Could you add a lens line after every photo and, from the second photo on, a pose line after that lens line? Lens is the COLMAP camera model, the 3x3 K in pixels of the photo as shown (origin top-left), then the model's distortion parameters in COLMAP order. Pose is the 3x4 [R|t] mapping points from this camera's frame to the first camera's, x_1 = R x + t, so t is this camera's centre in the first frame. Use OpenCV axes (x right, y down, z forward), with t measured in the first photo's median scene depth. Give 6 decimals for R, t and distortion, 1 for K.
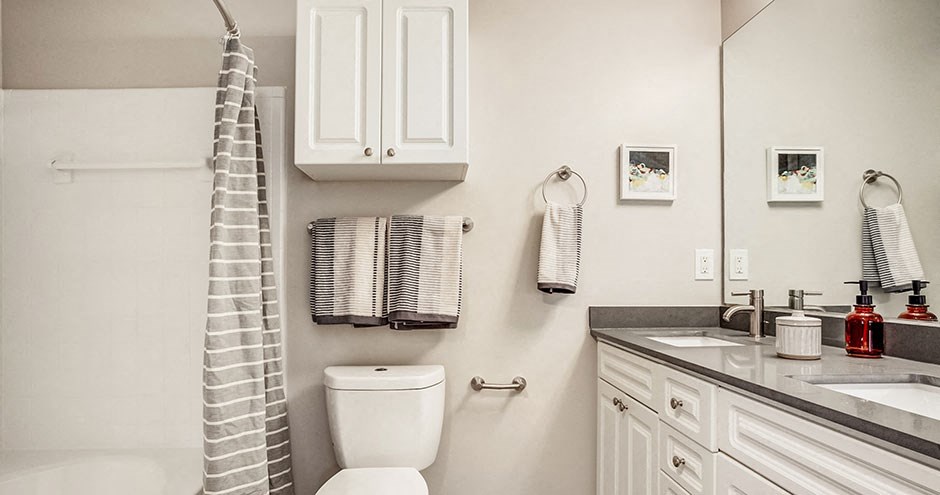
lens RADIAL K [[537.8, 0, 448.9], [0, 537.8, 275.1], [0, 0, 1]] dist [-0.009238, 0.006310]
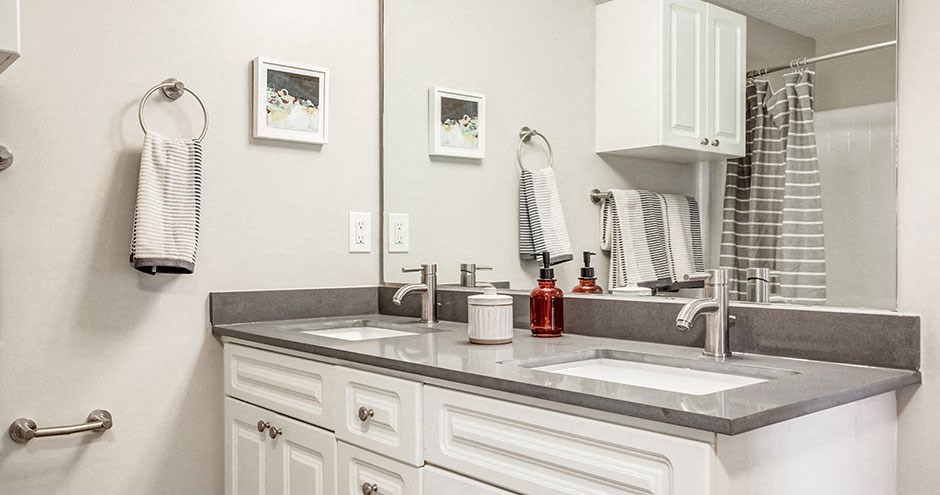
lens RADIAL K [[816.7, 0, 472.5], [0, 816.7, 246.6], [0, 0, 1]] dist [0.008362, 0.012092]
pose [[0.791029, 0.000424, 0.611778, -0.107565], [-0.000588, 1.000000, 0.000067, 0.000649], [-0.611778, -0.000412, 0.791029, -0.008720]]
